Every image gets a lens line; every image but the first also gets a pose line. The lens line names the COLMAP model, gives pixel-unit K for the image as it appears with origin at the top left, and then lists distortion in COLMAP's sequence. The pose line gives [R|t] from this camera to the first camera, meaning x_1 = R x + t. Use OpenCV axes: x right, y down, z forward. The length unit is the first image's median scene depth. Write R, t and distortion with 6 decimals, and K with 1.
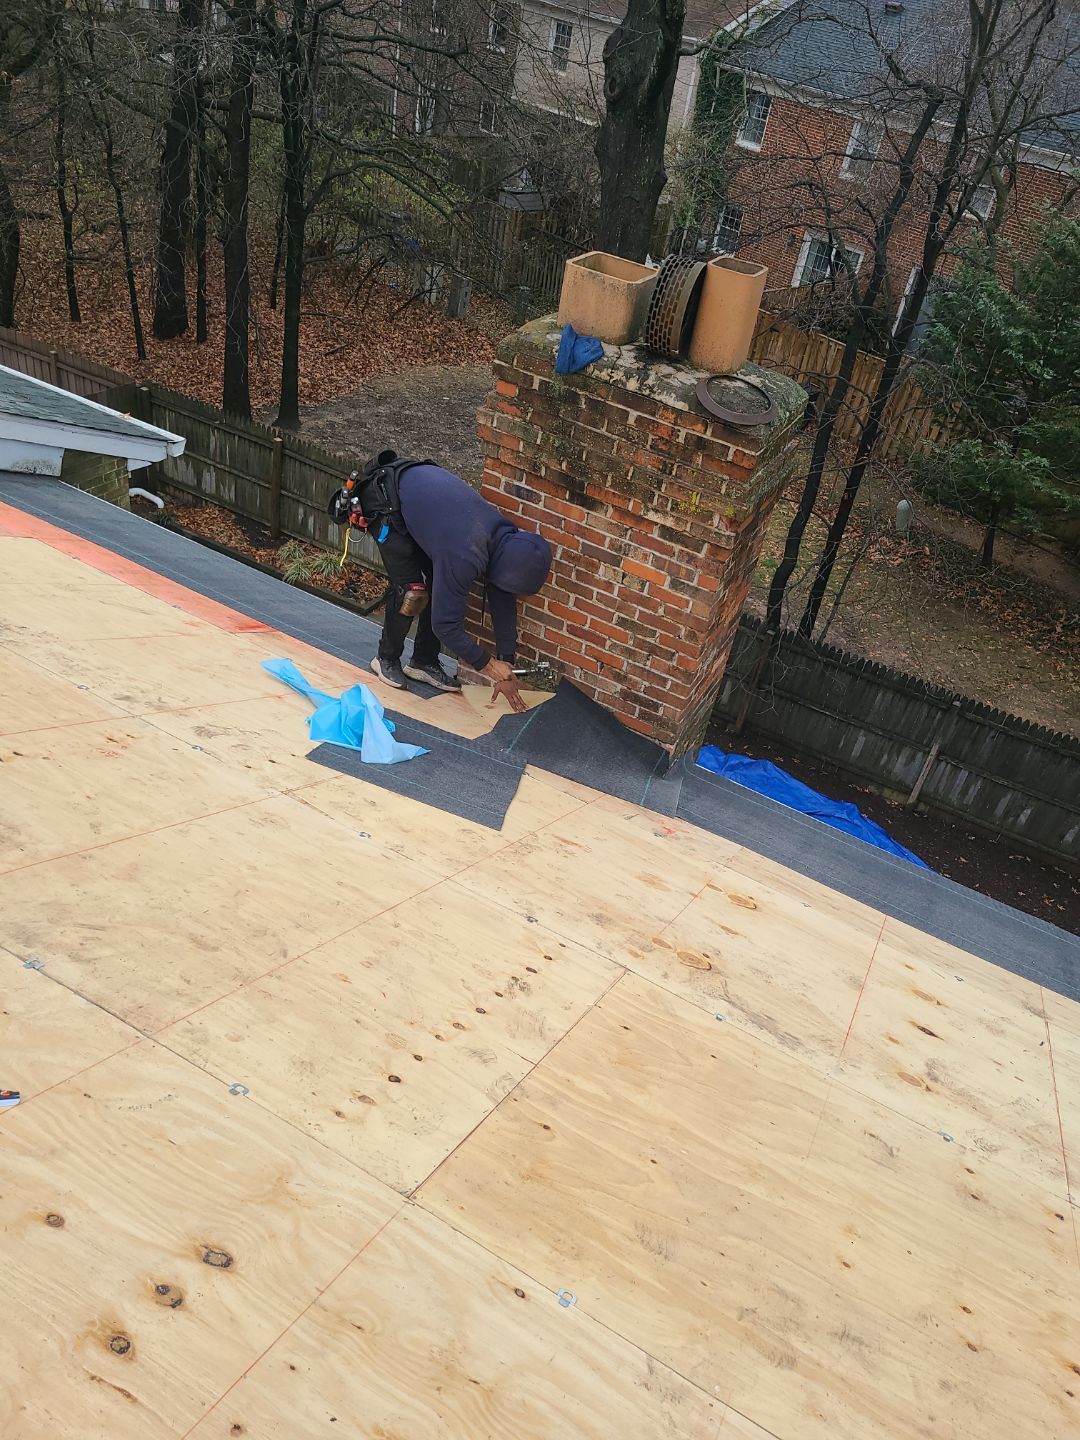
lens RADIAL K [[1036.9, 0, 572.7], [0, 1036.9, 759.6], [0, 0, 1]] dist [0.042176, -0.020860]
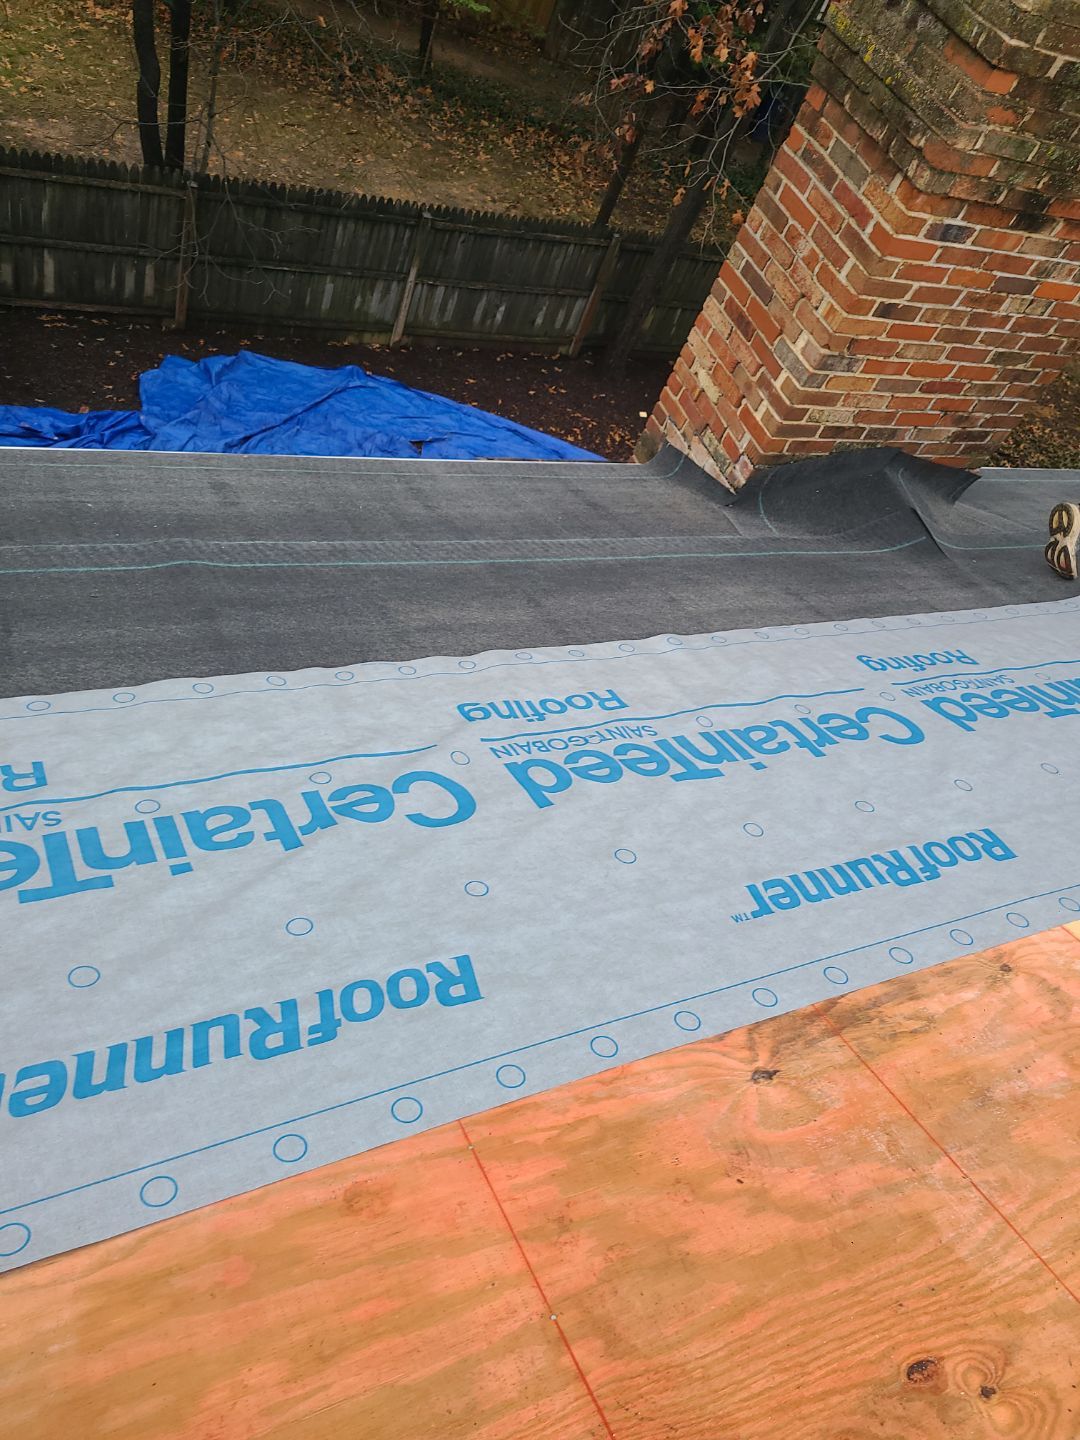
lens RADIAL K [[1036.9, 0, 558.4], [0, 1036.9, 711.3], [0, 0, 1]] dist [0.042176, -0.020860]
pose [[0.655645, -0.551058, 0.516202, -0.249794], [0.268432, 0.809097, 0.522787, -0.142494], [-0.705744, -0.204197, 0.678402, 0.208557]]
